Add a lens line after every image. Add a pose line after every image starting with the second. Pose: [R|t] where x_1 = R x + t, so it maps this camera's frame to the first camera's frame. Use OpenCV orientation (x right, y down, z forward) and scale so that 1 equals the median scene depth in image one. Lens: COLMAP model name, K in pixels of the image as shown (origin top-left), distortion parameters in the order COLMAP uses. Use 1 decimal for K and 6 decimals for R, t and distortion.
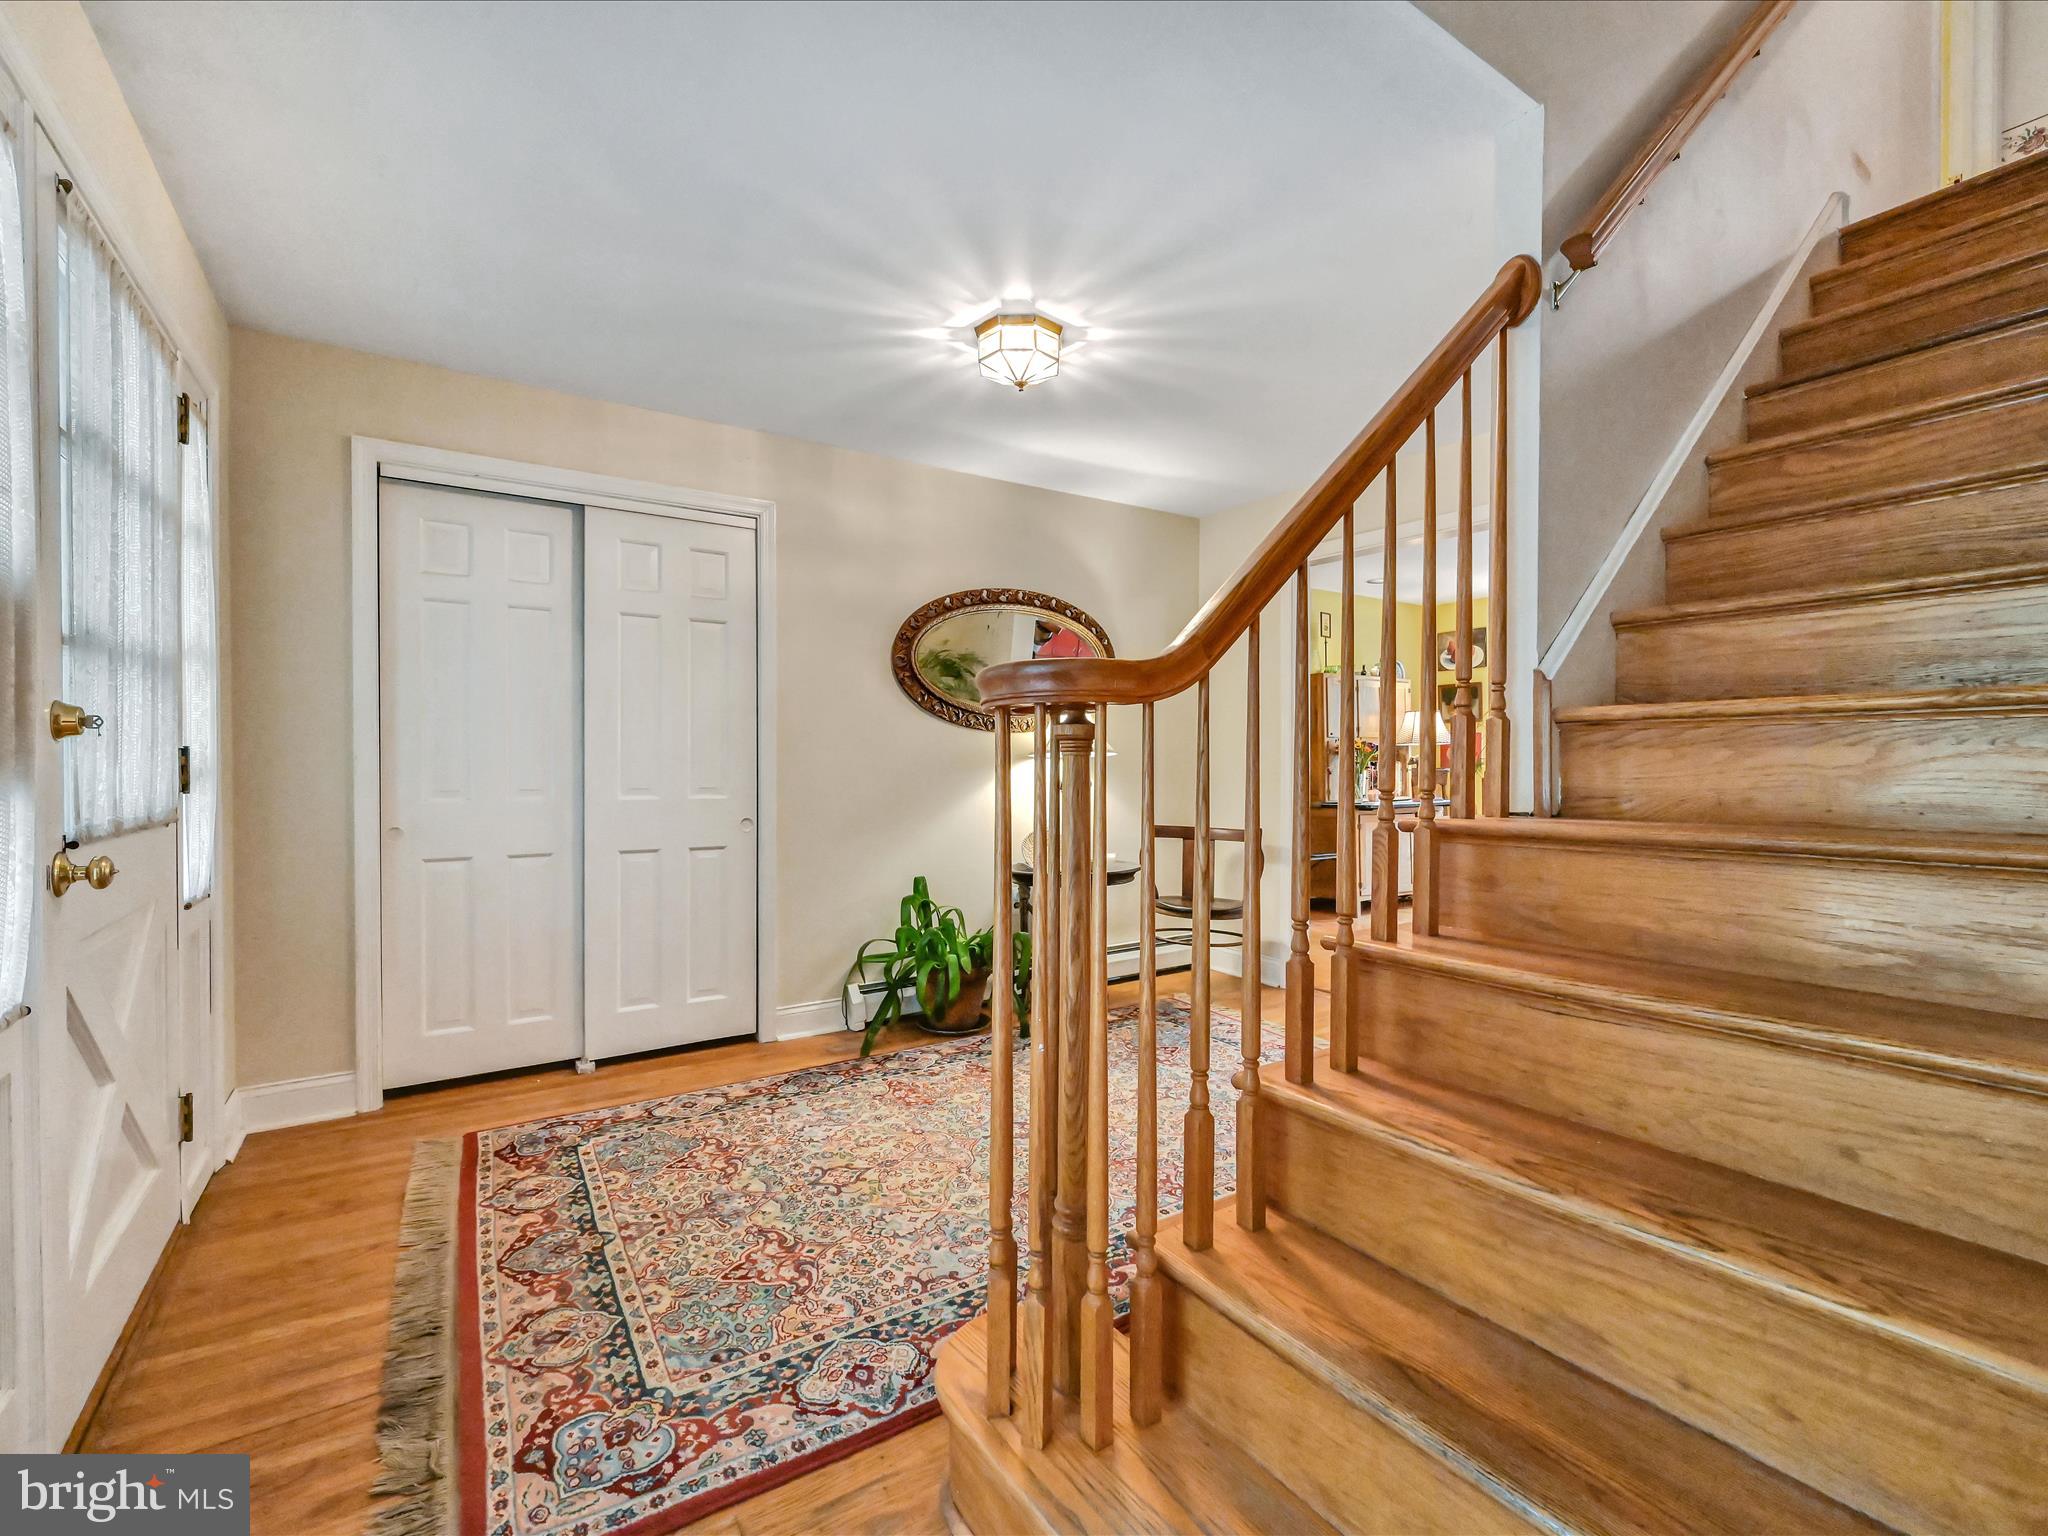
lens RADIAL K [[928.3, 0, 1024.0], [0, 928.3, 768.0], [0, 0, 1]] dist [-0.001291, -0.000435]
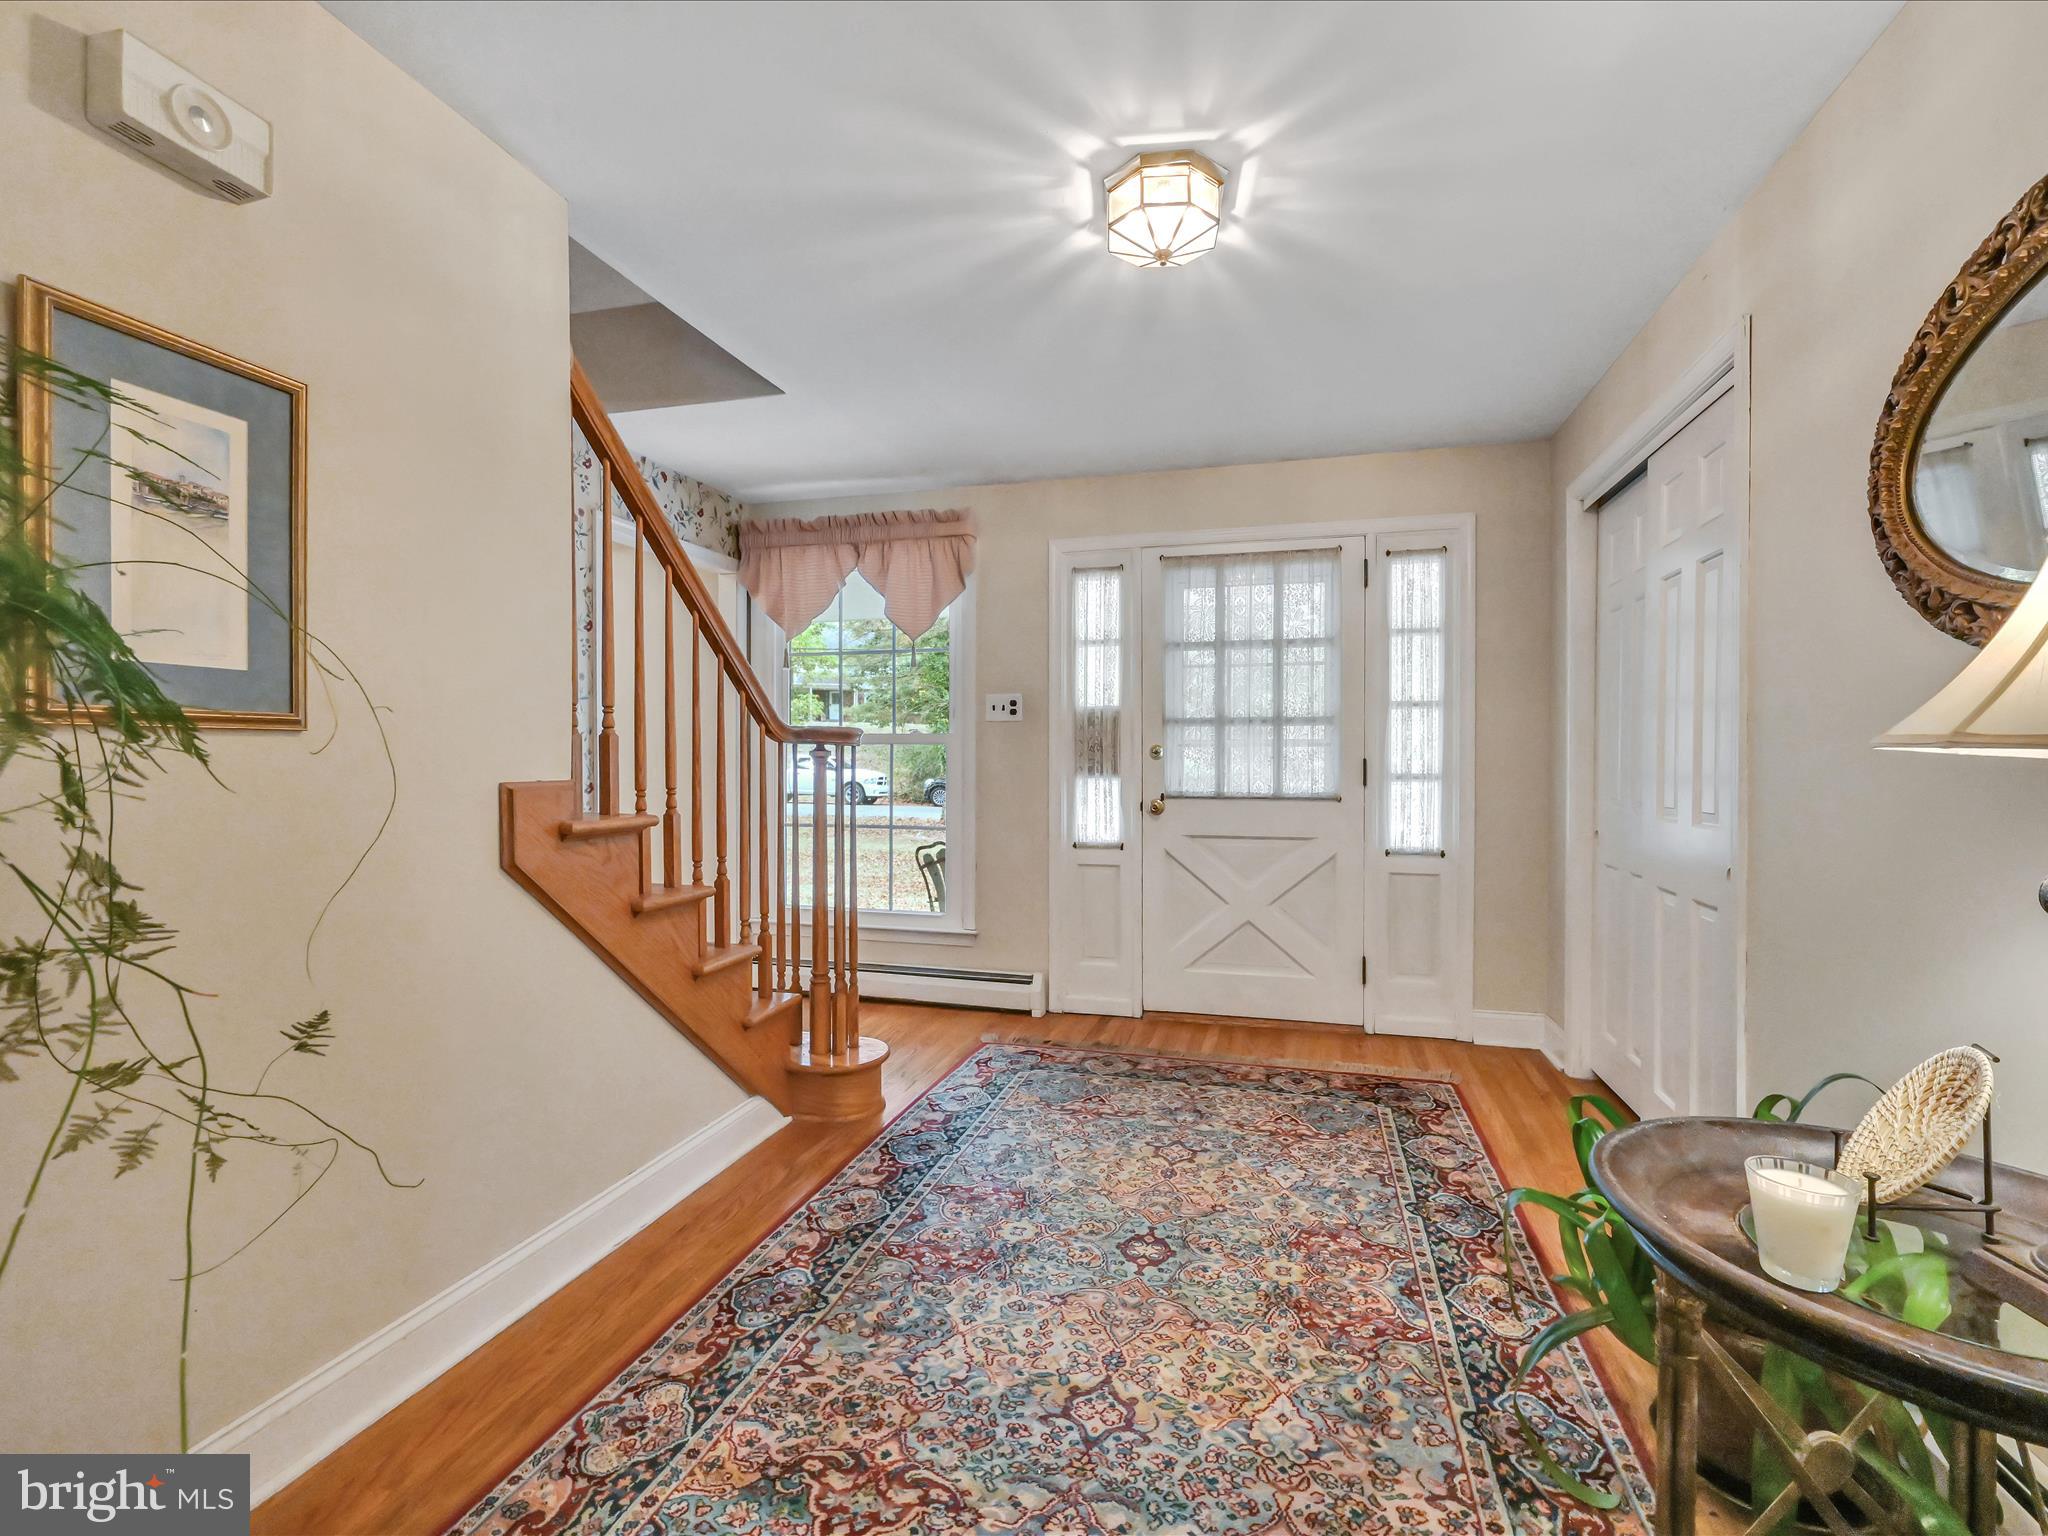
lens RADIAL K [[928.3, 0, 1024.0], [0, 928.3, 768.0], [0, 0, 1]] dist [-0.001291, -0.000435]
pose [[-0.760839, 0.004629, -0.648924, 0.591828], [-0.008971, 0.999804, 0.017650, -0.018838], [0.648879, 0.019250, -0.760648, 1.598310]]
